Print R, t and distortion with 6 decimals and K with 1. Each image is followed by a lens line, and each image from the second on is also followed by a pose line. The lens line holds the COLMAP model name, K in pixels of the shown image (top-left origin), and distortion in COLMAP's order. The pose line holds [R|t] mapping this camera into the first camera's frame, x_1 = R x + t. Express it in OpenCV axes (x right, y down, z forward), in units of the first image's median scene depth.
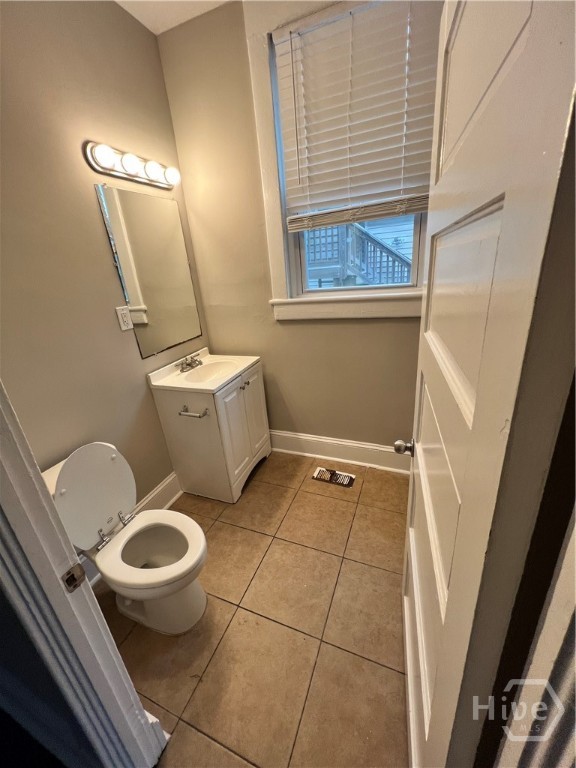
lens RADIAL K [[308.6, 0, 281.3], [0, 308.6, 382.6], [0, 0, 1]] dist [-0.000283, 0.000280]
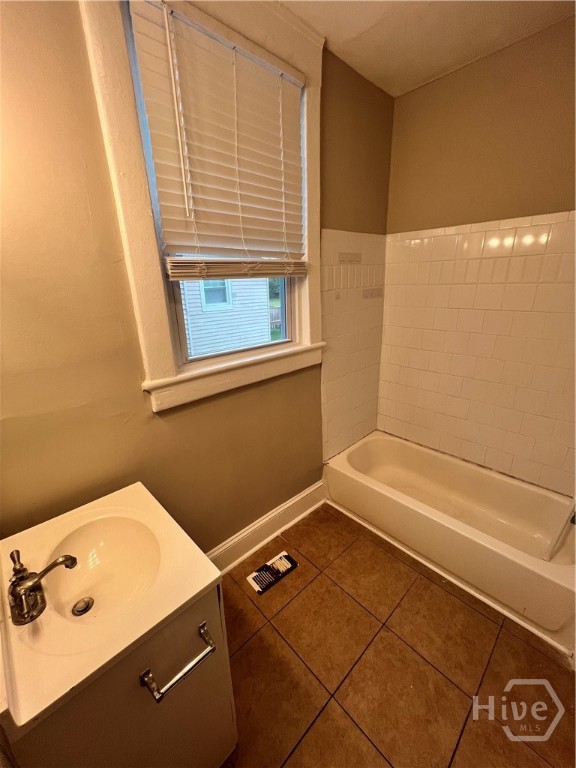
lens RADIAL K [[308.6, 0, 284.8], [0, 308.6, 384.6], [0, 0, 1]] dist [-0.000283, 0.000280]
pose [[0.398758, -0.212498, 0.892097, -0.505469], [0.325582, 0.942216, 0.078904, -0.245829], [-0.857315, 0.258987, 0.444901, 0.547309]]
